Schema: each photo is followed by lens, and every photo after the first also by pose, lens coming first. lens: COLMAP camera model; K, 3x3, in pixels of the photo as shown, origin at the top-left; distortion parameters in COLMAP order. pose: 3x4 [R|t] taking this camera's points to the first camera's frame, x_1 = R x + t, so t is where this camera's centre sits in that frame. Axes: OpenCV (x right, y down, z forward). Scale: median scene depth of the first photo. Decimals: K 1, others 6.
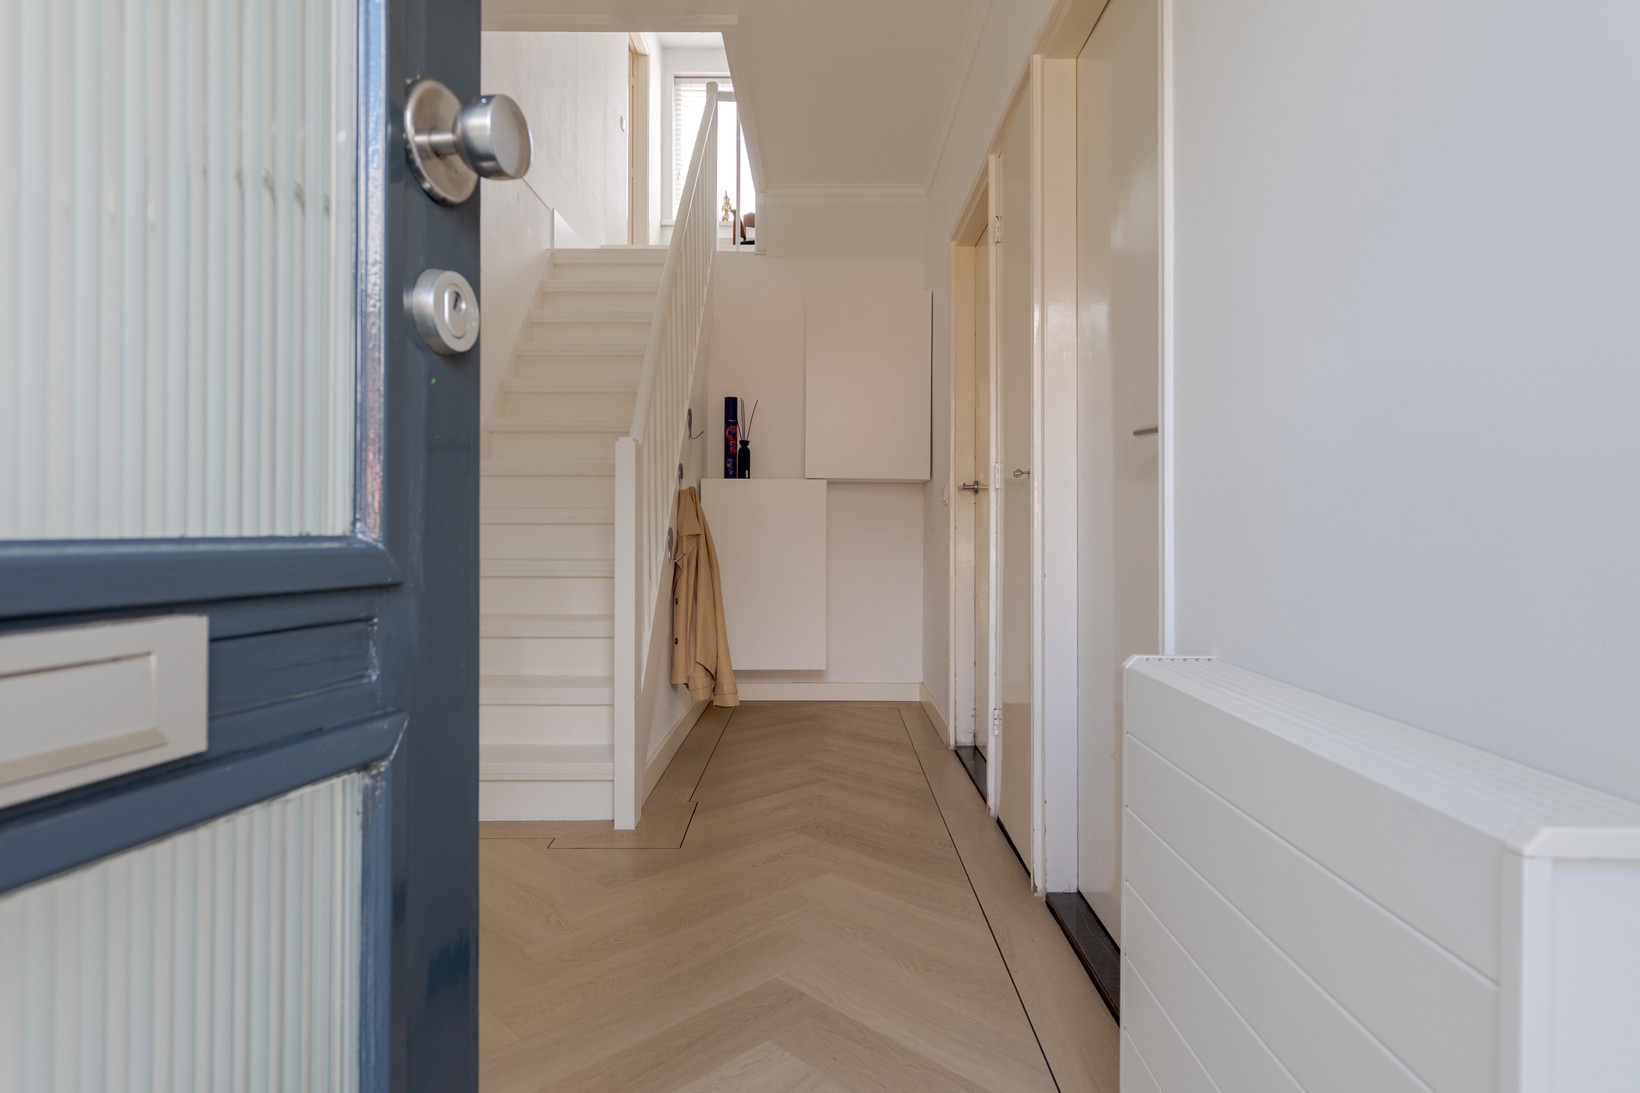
lens RADIAL K [[893.7, 0, 824.4], [0, 893.7, 541.6], [0, 0, 1]] dist [0.000088, 0.000002]
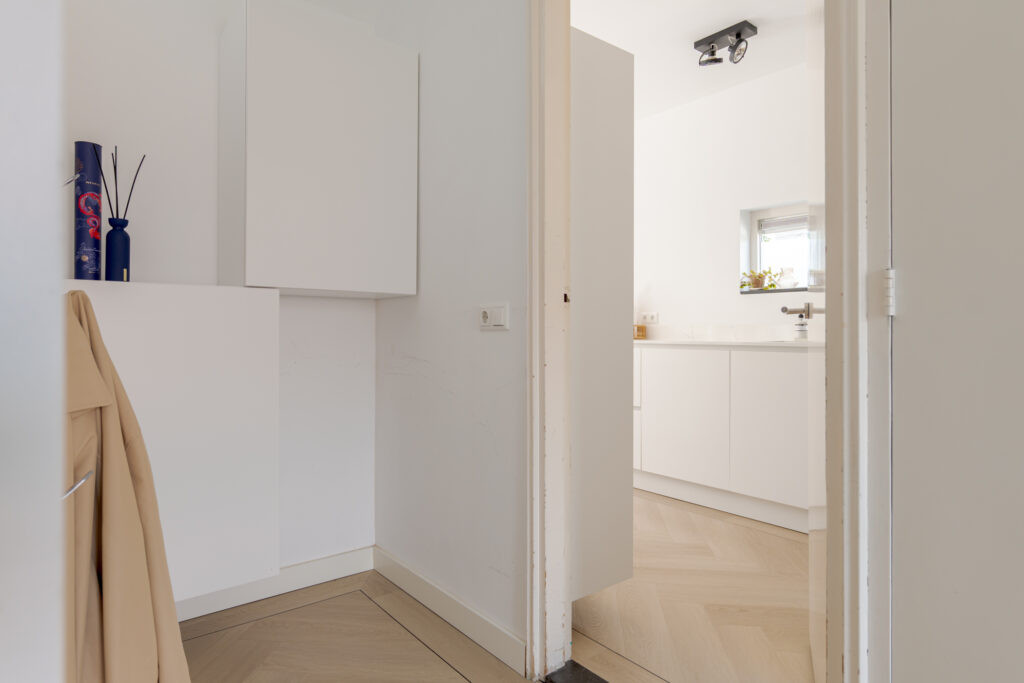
lens RADIAL K [[589.6, 0, 517.2], [0, 589.6, 332.3], [0, 0, 1]] dist [0.001808, 0.002292]
pose [[0.786507, -0.002560, 0.617576, -0.123565], [0.008752, 0.999937, -0.007001, -0.030398], [-0.617520, 0.010911, 0.786480, 0.515347]]
